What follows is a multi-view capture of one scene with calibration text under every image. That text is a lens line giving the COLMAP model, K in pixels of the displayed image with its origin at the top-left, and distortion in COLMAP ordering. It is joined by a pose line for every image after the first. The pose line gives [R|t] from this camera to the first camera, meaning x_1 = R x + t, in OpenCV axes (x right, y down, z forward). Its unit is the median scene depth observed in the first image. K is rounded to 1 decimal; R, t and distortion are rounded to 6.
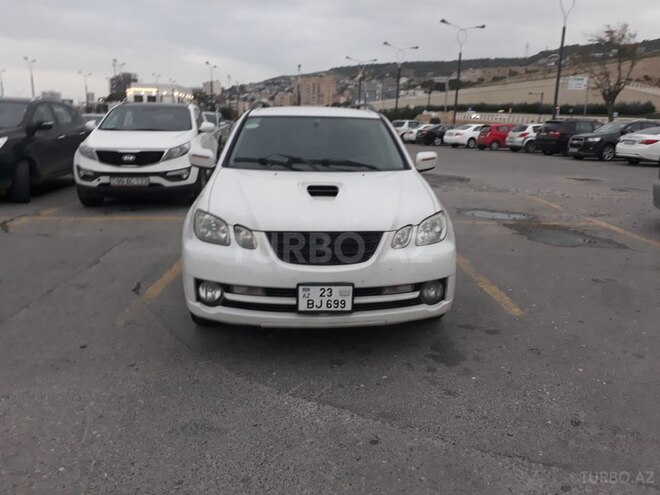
lens RADIAL K [[534.0, 0, 330.0], [0, 534.0, 247.5], [0, 0, 1]] dist [0.009802, -0.008201]
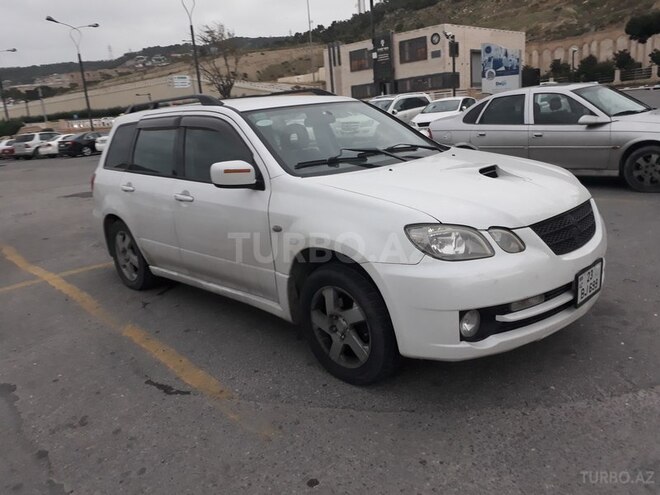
lens RADIAL K [[534.0, 0, 330.0], [0, 534.0, 247.5], [0, 0, 1]] dist [0.009802, -0.008201]
pose [[0.758544, -0.246276, 0.603290, -0.067334], [0.248789, 0.965150, 0.081181, -0.011033], [-0.602258, 0.088513, 0.793380, 0.042100]]
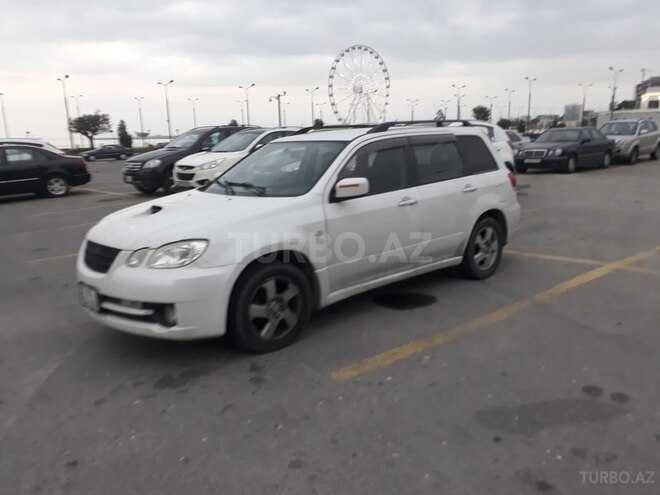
lens RADIAL K [[523.8, 0, 330.0], [0, 523.8, 247.5], [0, 0, 1]] dist [0.027140, -0.000652]
pose [[0.641488, 0.121695, -0.757419, 0.098175], [-0.134494, 0.989886, 0.045138, -0.011526], [0.755251, 0.072912, 0.651367, 0.047444]]
